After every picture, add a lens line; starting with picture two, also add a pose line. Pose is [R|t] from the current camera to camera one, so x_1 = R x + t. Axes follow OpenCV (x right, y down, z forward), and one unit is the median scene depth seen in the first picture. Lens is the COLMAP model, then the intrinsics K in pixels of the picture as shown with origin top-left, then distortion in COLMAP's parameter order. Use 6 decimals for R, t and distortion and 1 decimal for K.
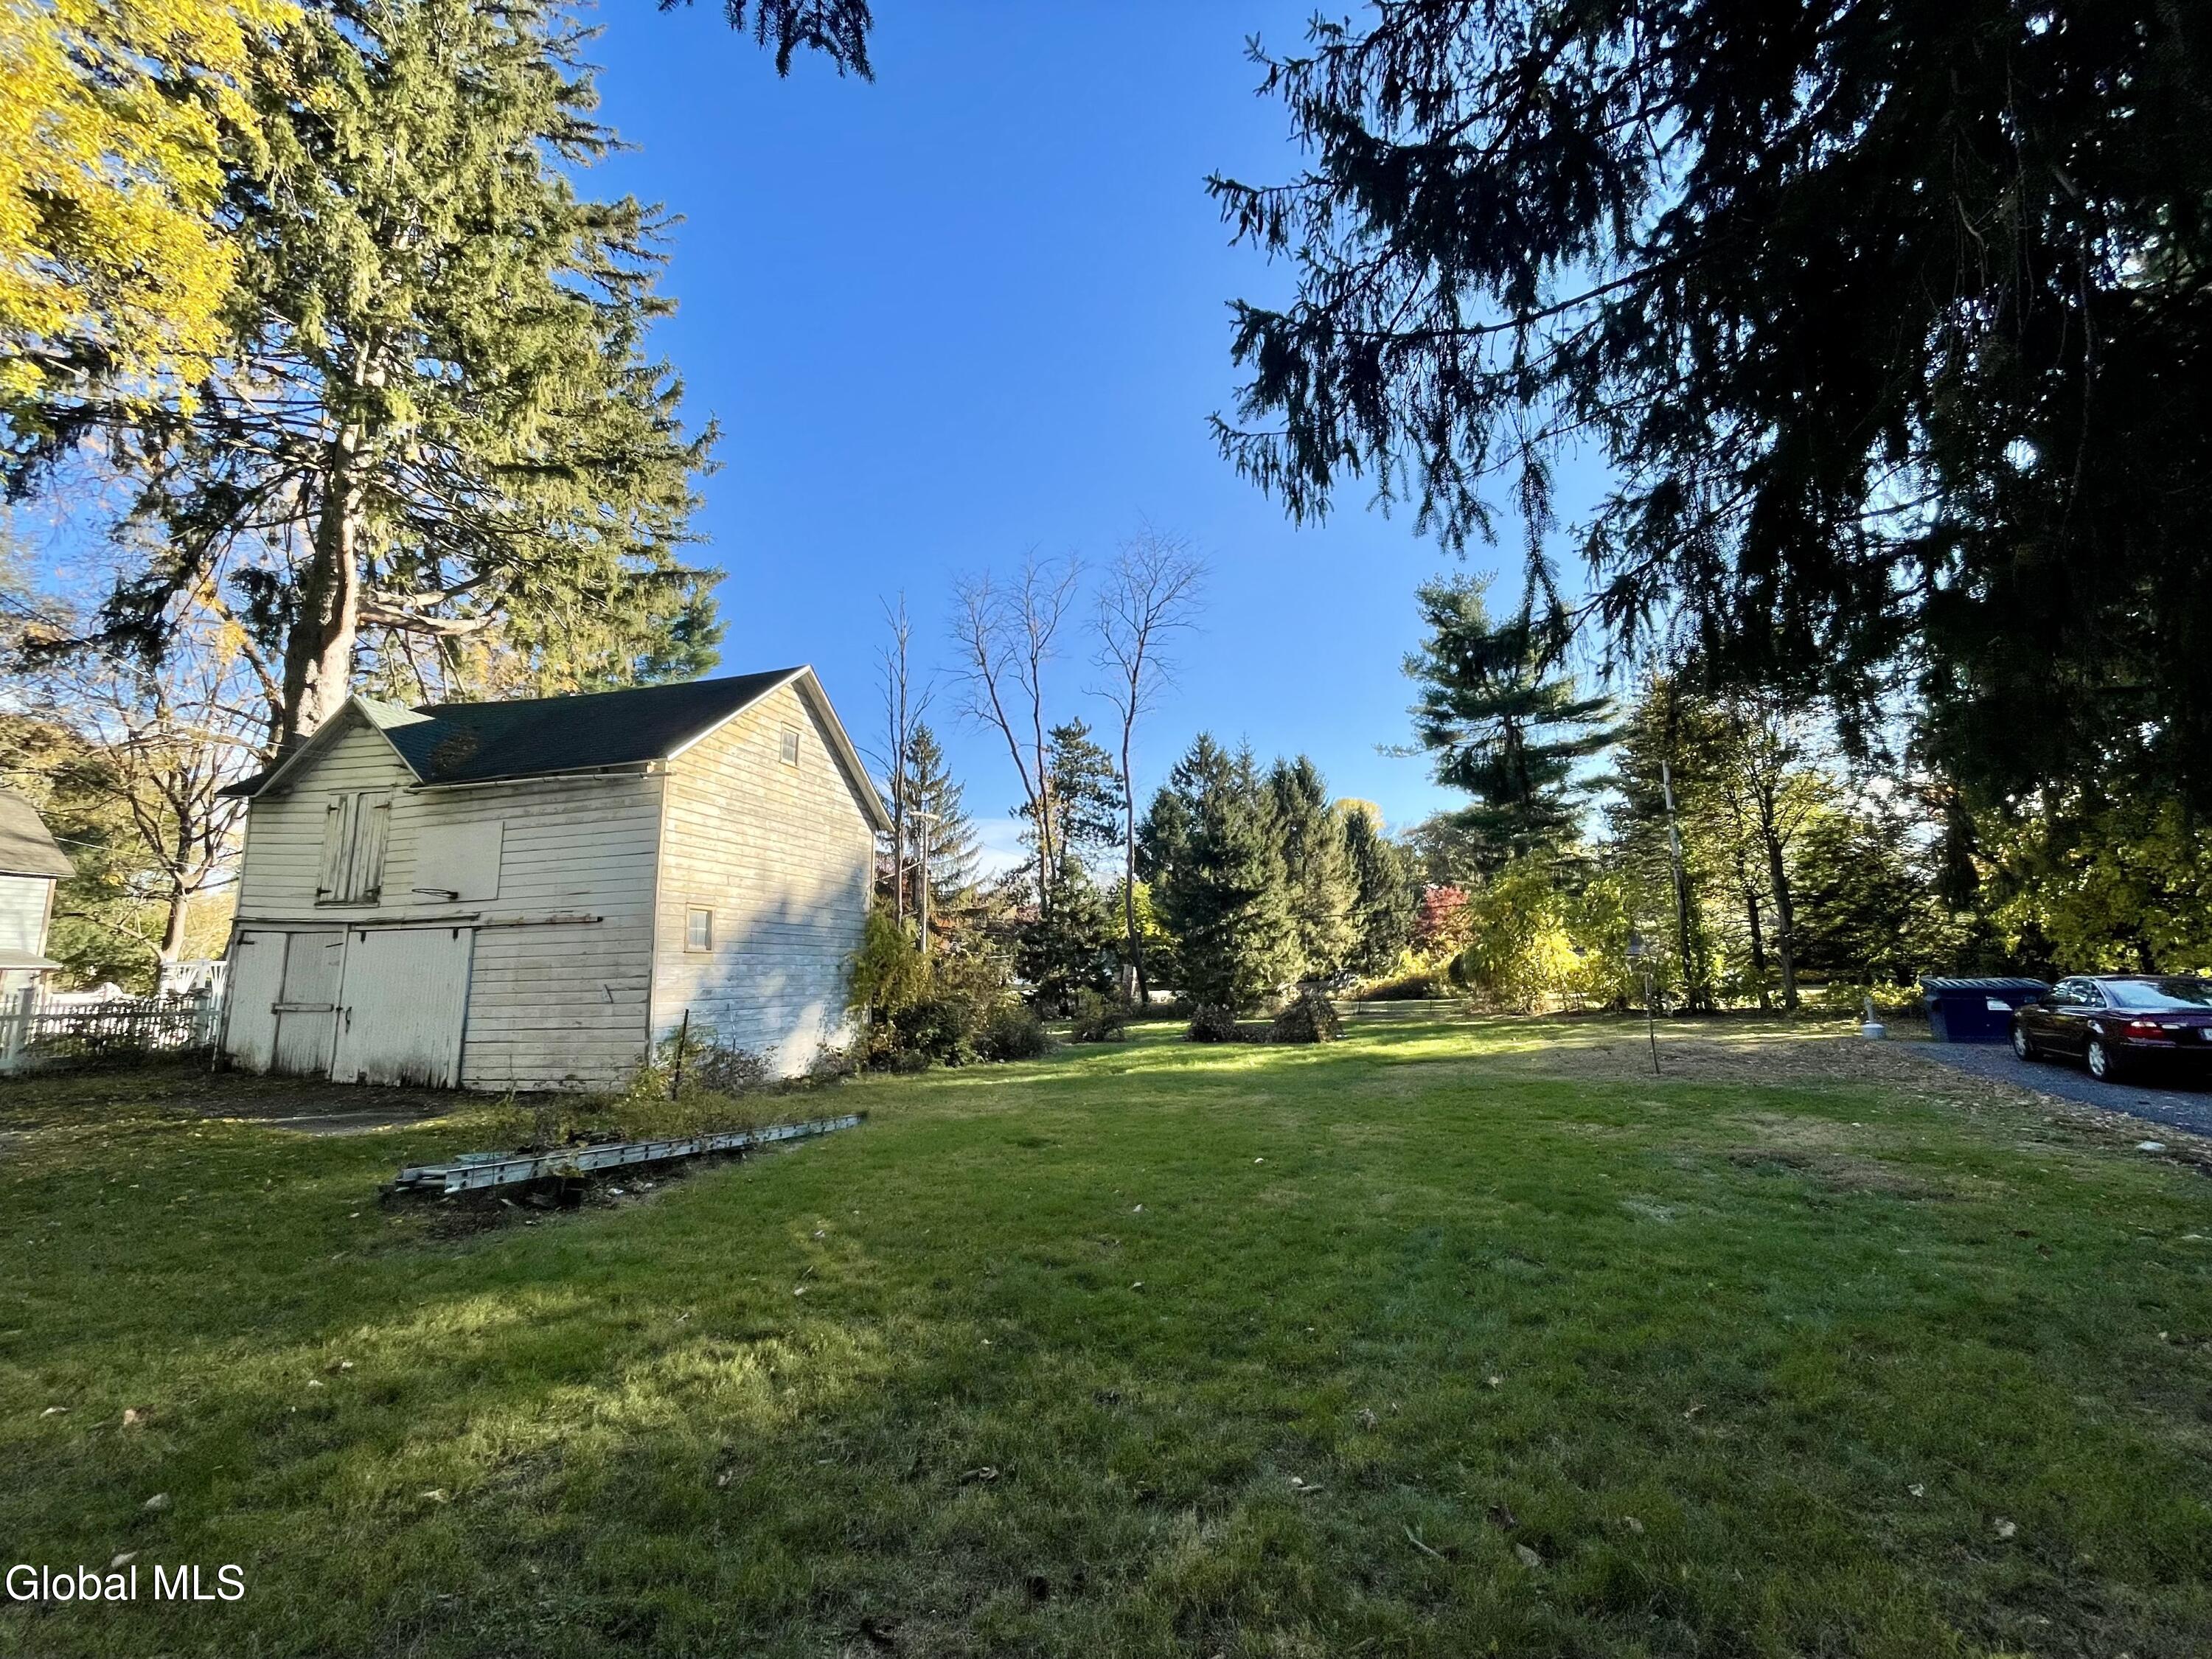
lens RADIAL K [[894.2, 0, 1103.5], [0, 894.2, 839.7], [0, 0, 1]] dist [-0.003261, -0.000168]
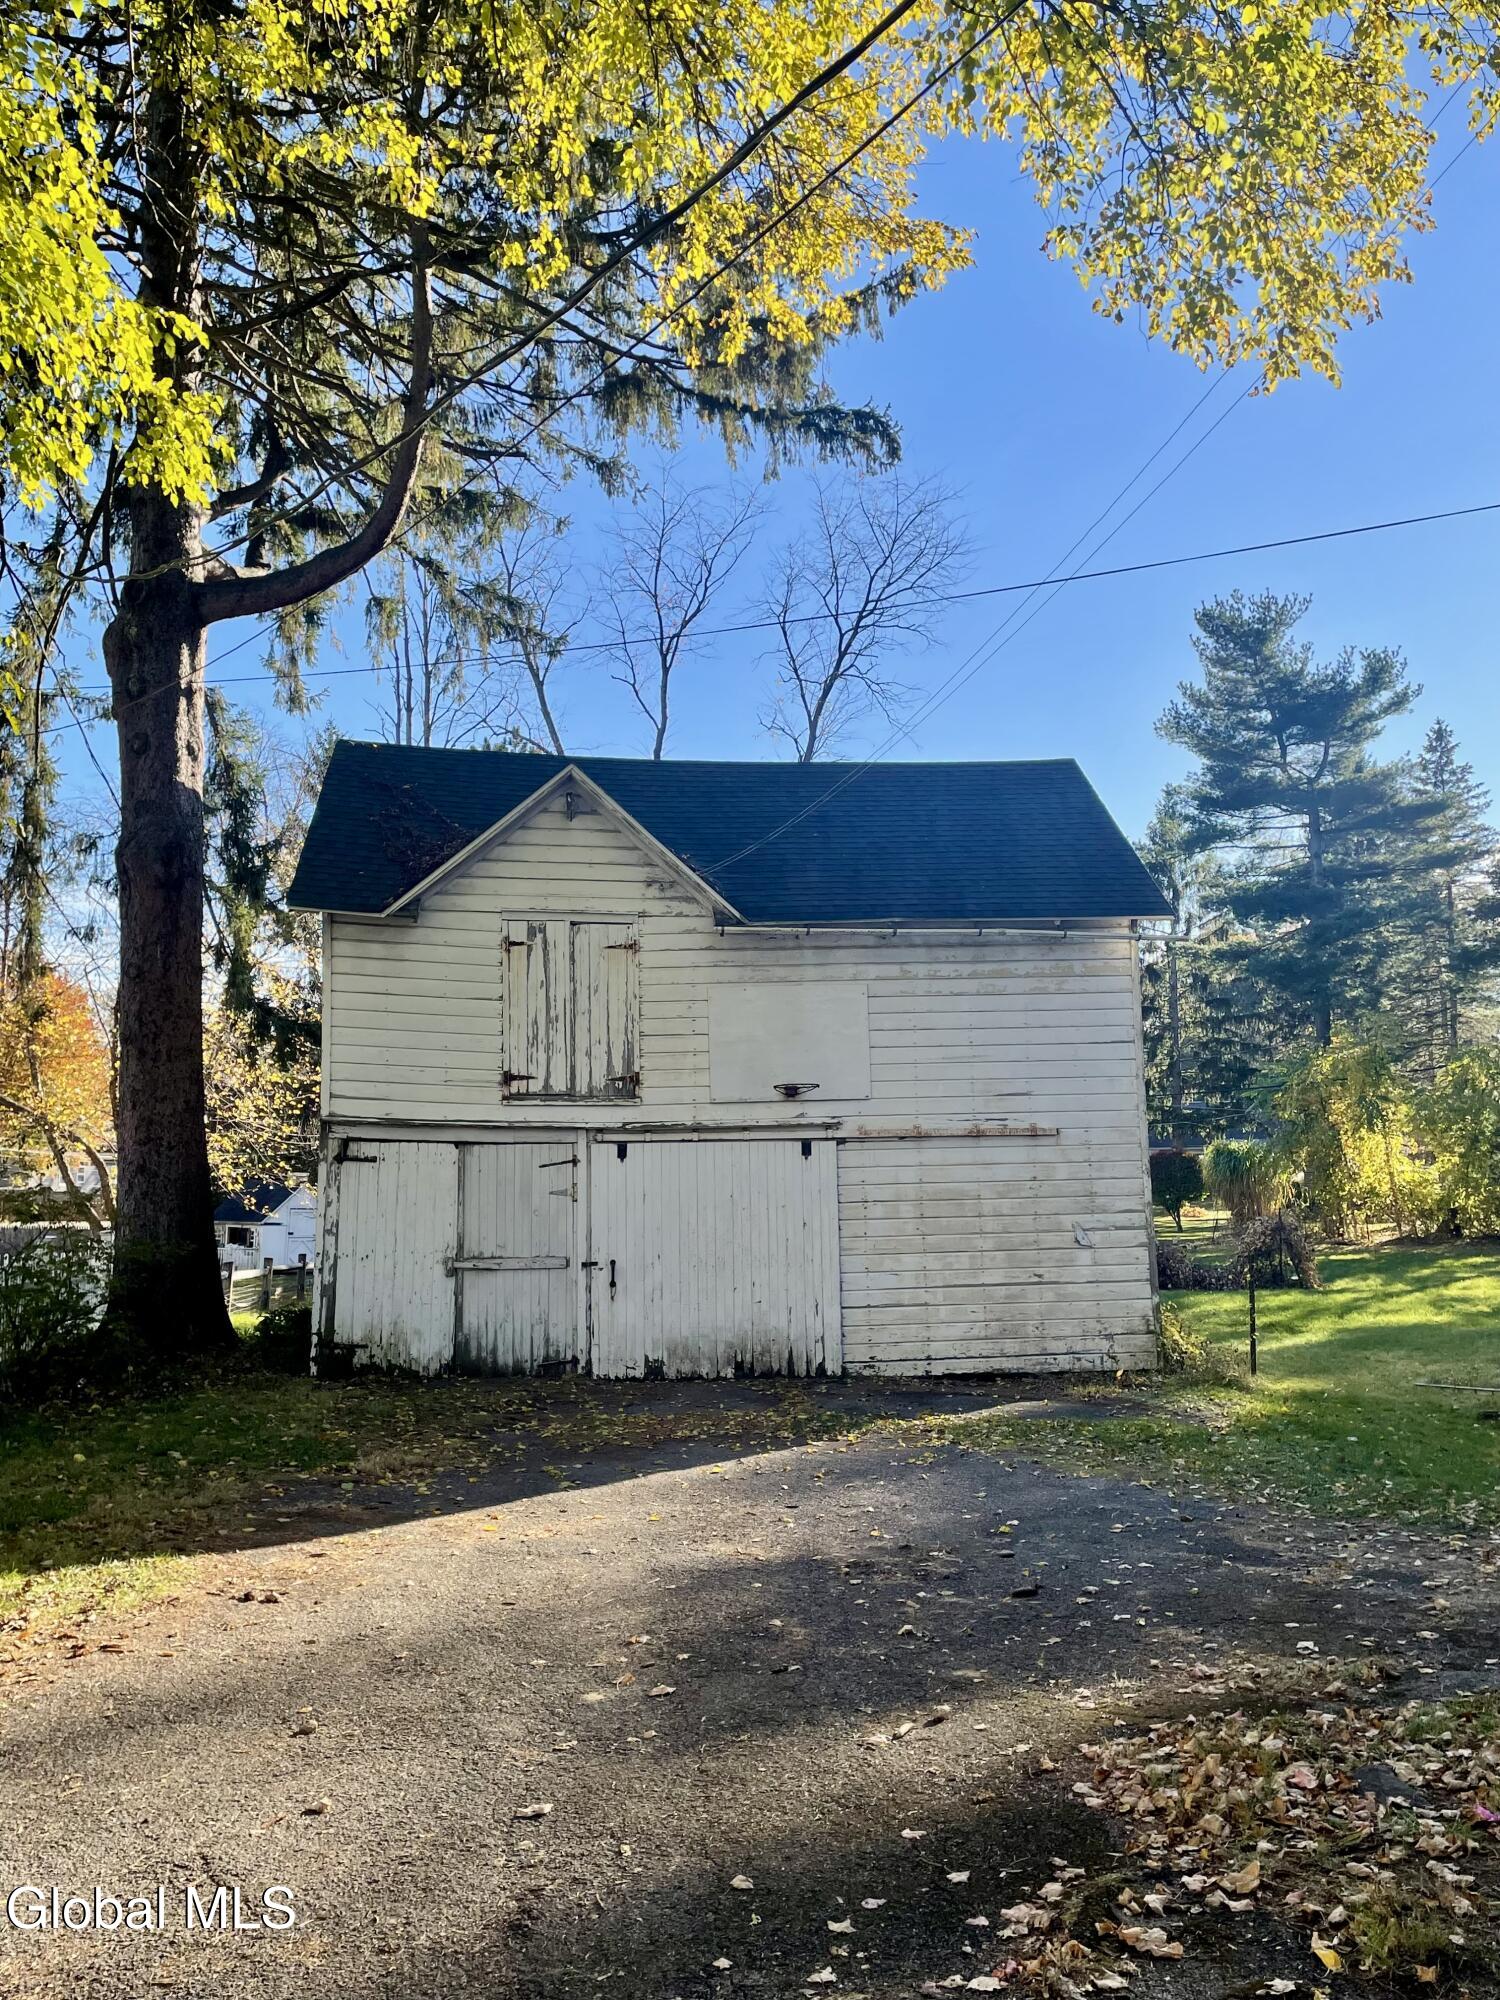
lens RADIAL K [[1648.2, 0, 751.3], [0, 1648.2, 994.9], [0, 0, 1]] dist [0.061023, 0.001710]
pose [[0.933922, 0.037878, 0.355463, -1.160890], [-0.051920, 0.998199, 0.030044, -0.043633], [-0.353685, -0.046515, 0.934207, -0.135461]]
